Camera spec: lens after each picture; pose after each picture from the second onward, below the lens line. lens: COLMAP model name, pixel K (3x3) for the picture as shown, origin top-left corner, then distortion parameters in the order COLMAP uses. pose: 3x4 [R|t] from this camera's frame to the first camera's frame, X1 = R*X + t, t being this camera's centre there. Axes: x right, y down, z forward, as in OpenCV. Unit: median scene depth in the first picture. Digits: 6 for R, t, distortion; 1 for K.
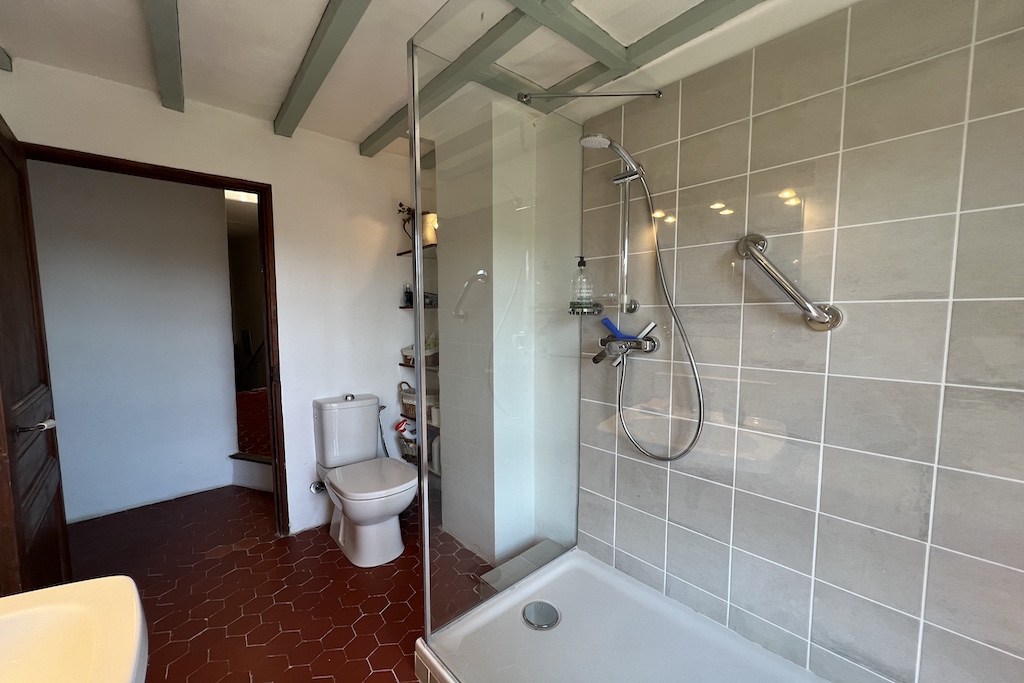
lens RADIAL K [[408.8, 0, 514.2], [0, 408.8, 345.9], [0, 0, 1]] dist [-0.002696, 0.000316]
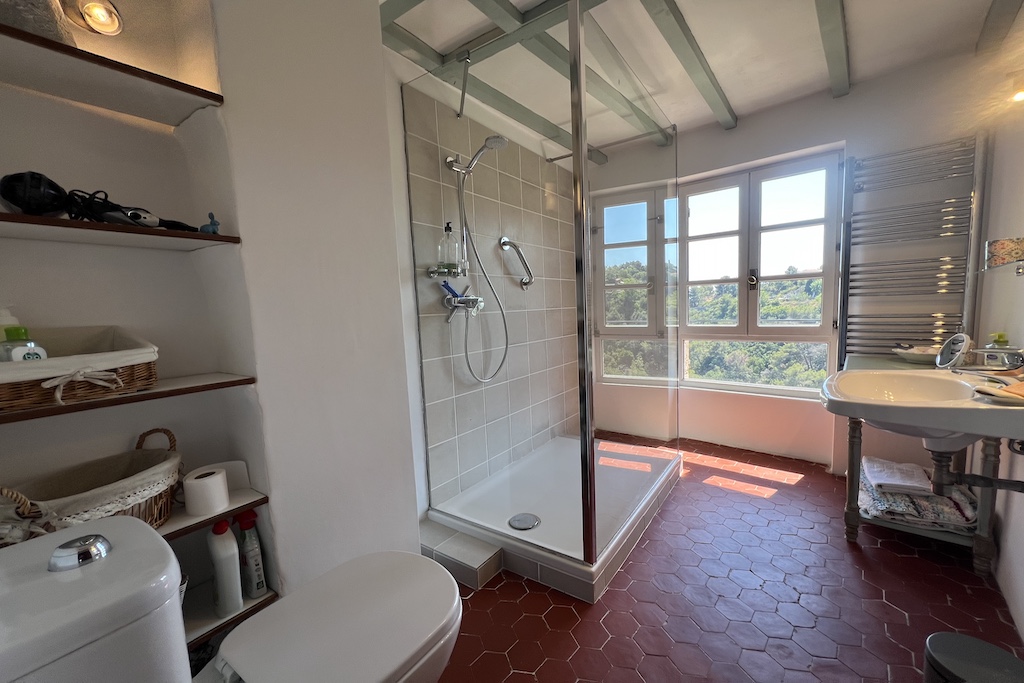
lens RADIAL K [[408.8, 0, 514.2], [0, 408.8, 345.9], [0, 0, 1]] dist [-0.002696, 0.000316]
pose [[-0.208600, -0.084579, 0.974337, -0.956982], [0.124723, 0.985818, 0.112278, 0.008133], [-0.970016, 0.144943, -0.195092, 1.071091]]
